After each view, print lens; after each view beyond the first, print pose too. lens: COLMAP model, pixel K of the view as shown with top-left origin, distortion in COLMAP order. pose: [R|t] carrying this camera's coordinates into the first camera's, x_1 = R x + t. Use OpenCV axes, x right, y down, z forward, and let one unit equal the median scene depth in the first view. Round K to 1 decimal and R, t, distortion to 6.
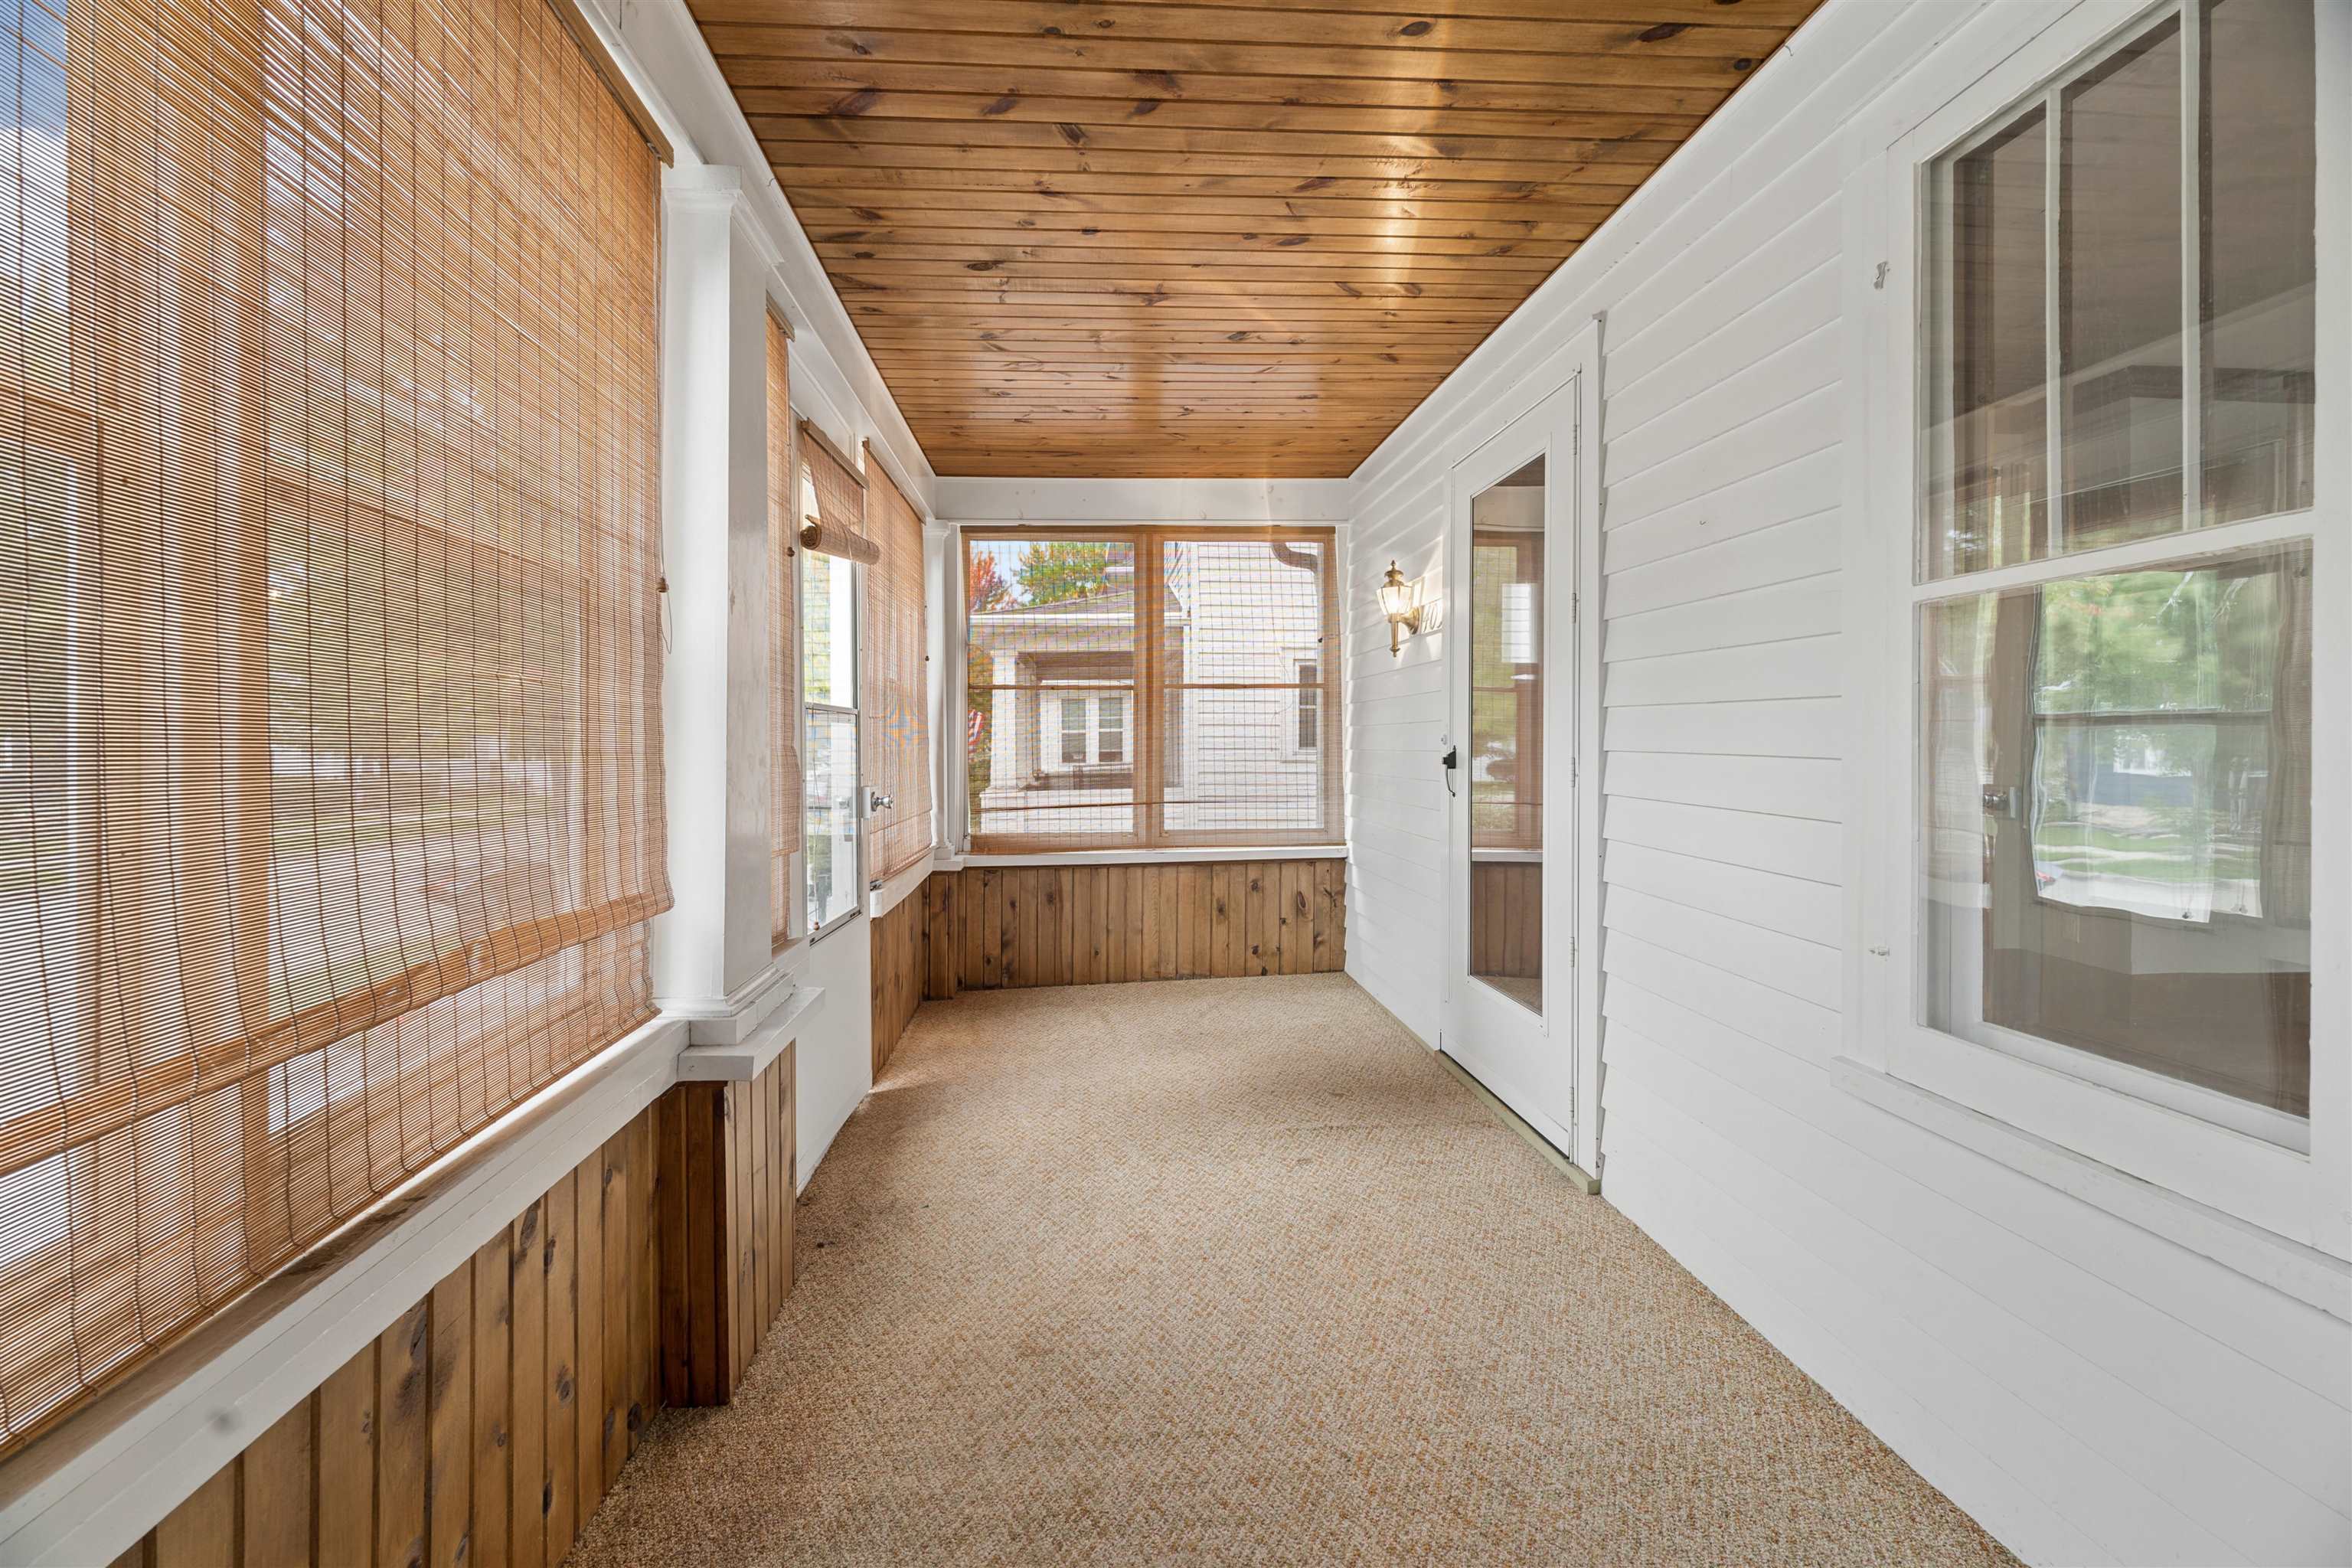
lens RADIAL K [[1016.9, 0, 1178.2], [0, 1016.9, 772.3], [0, 0, 1]] dist [0.001146, -0.000494]
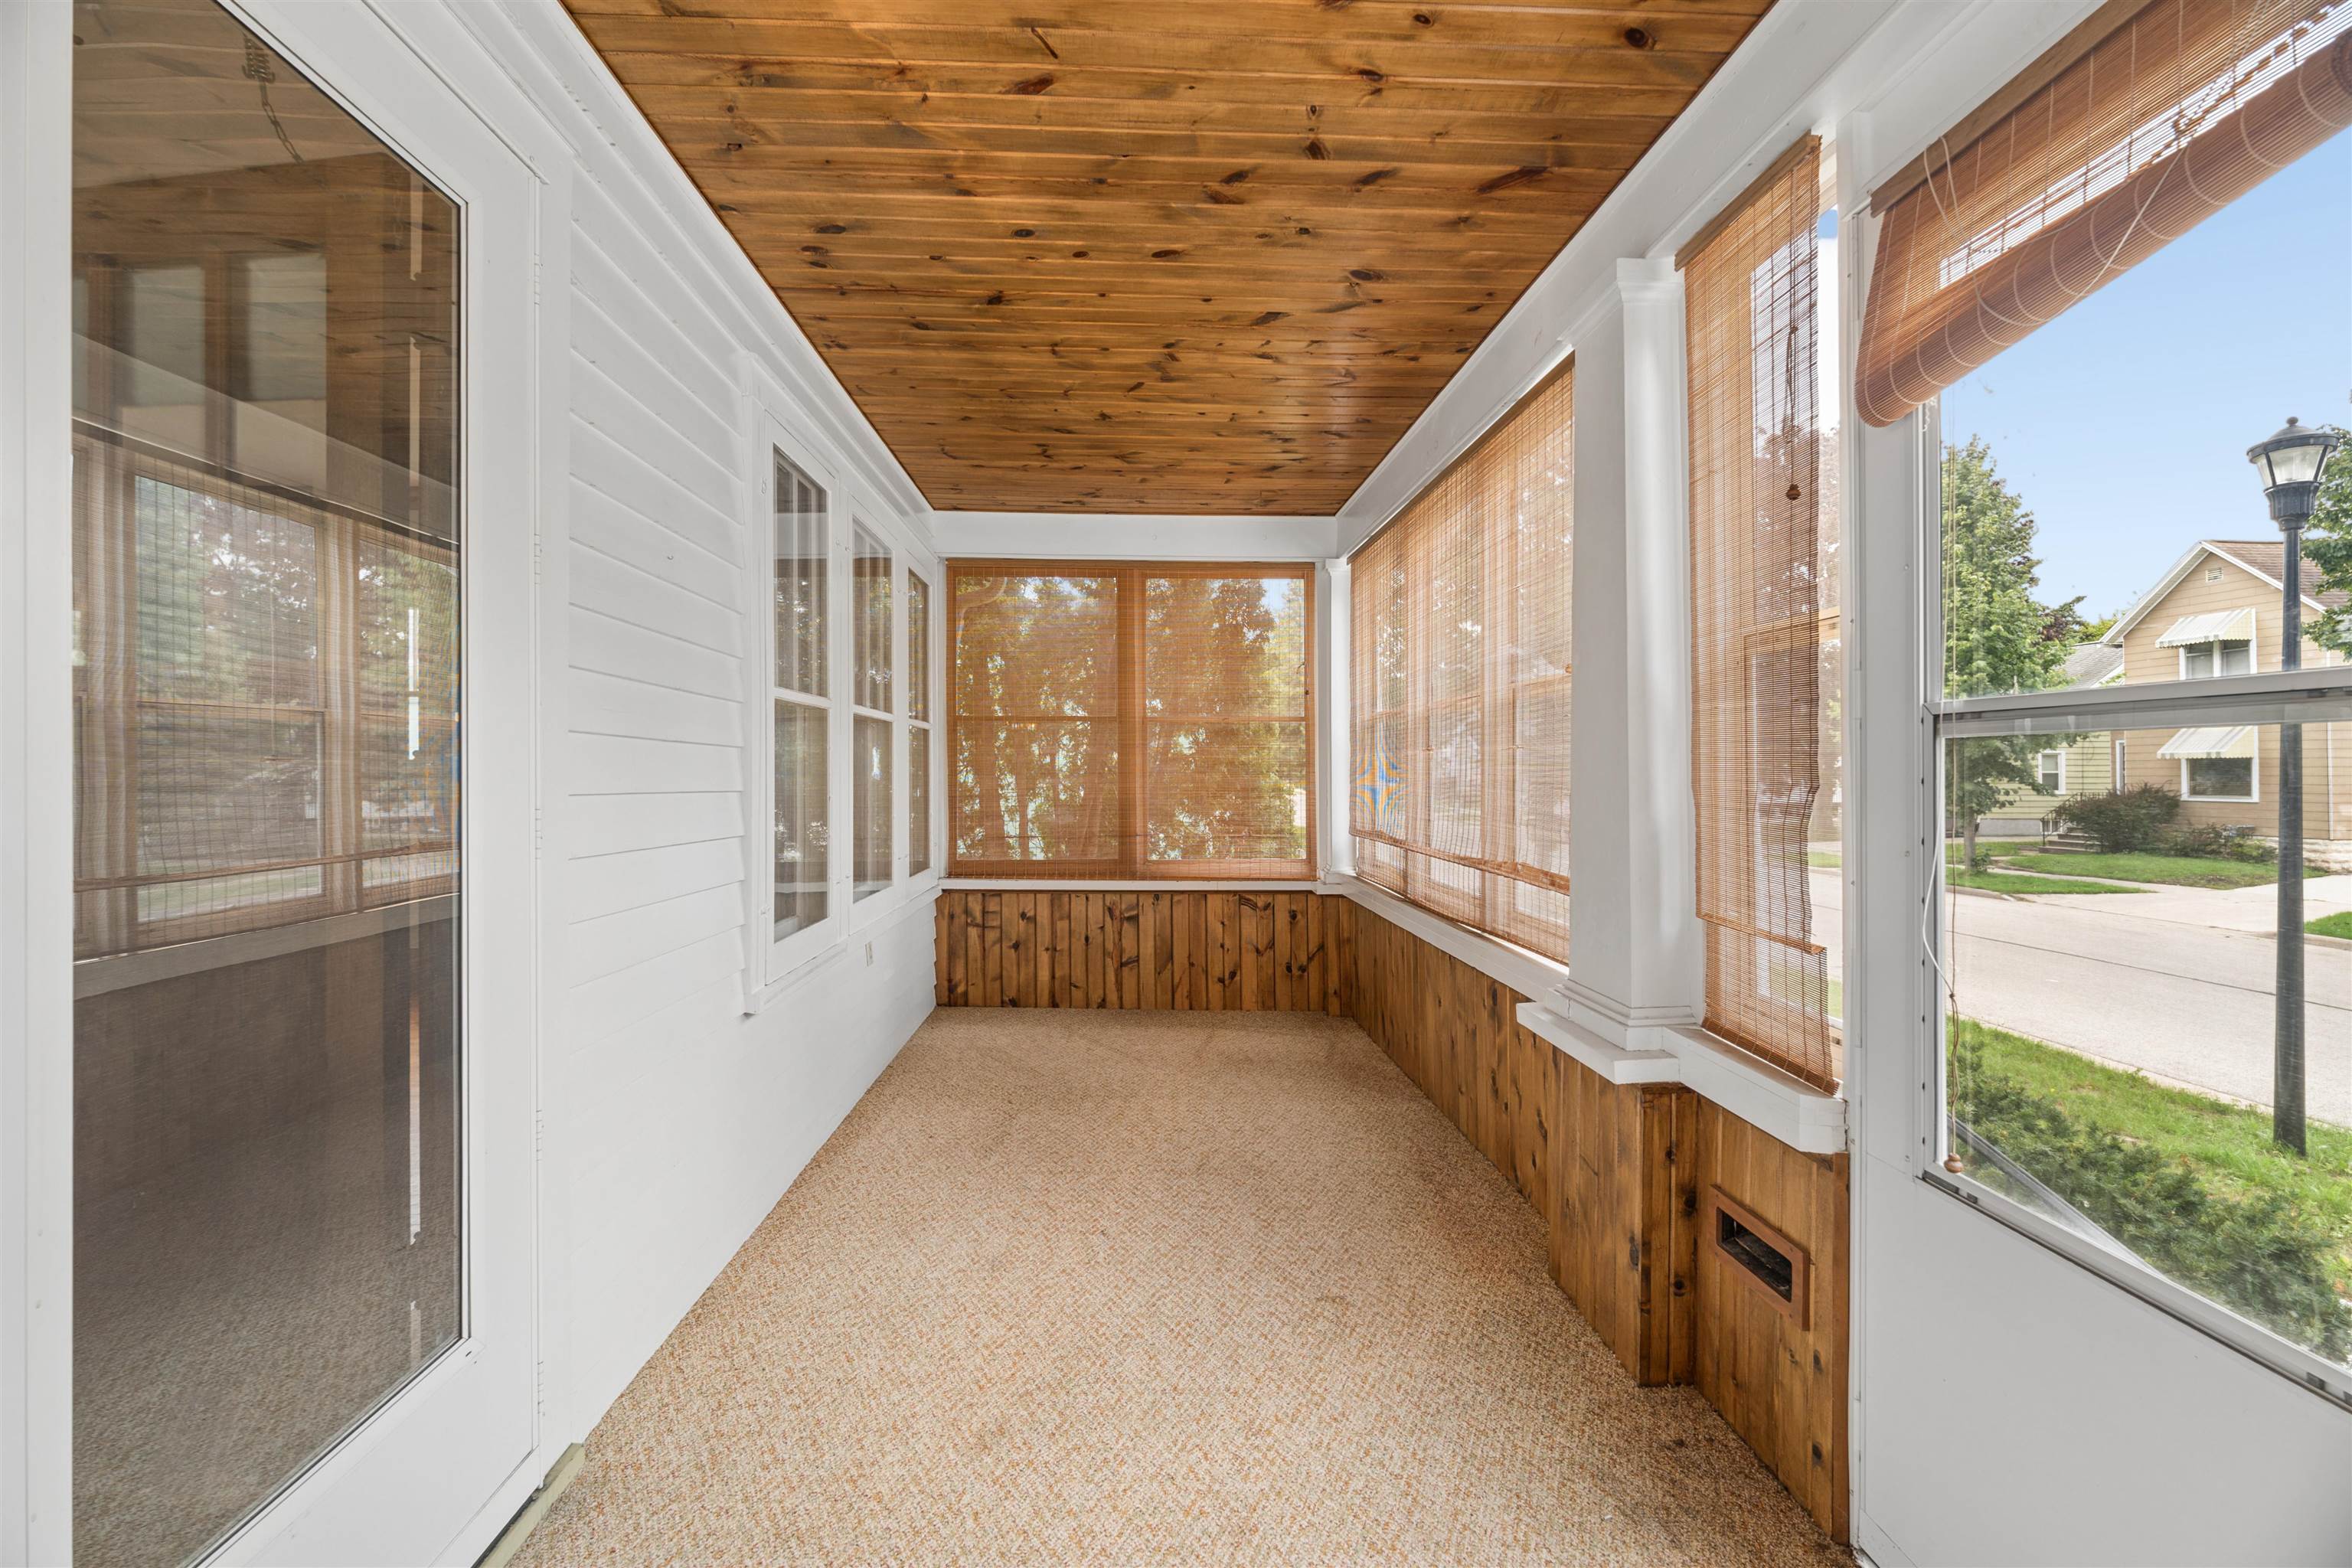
lens RADIAL K [[1016.9, 0, 1178.2], [0, 1016.9, 772.3], [0, 0, 1]] dist [0.001146, -0.000494]
pose [[-0.999058, 0.004528, 0.043148, -0.016767], [0.005832, 0.999529, 0.030132, -0.064034], [-0.042991, 0.030355, -0.998614, 2.006174]]
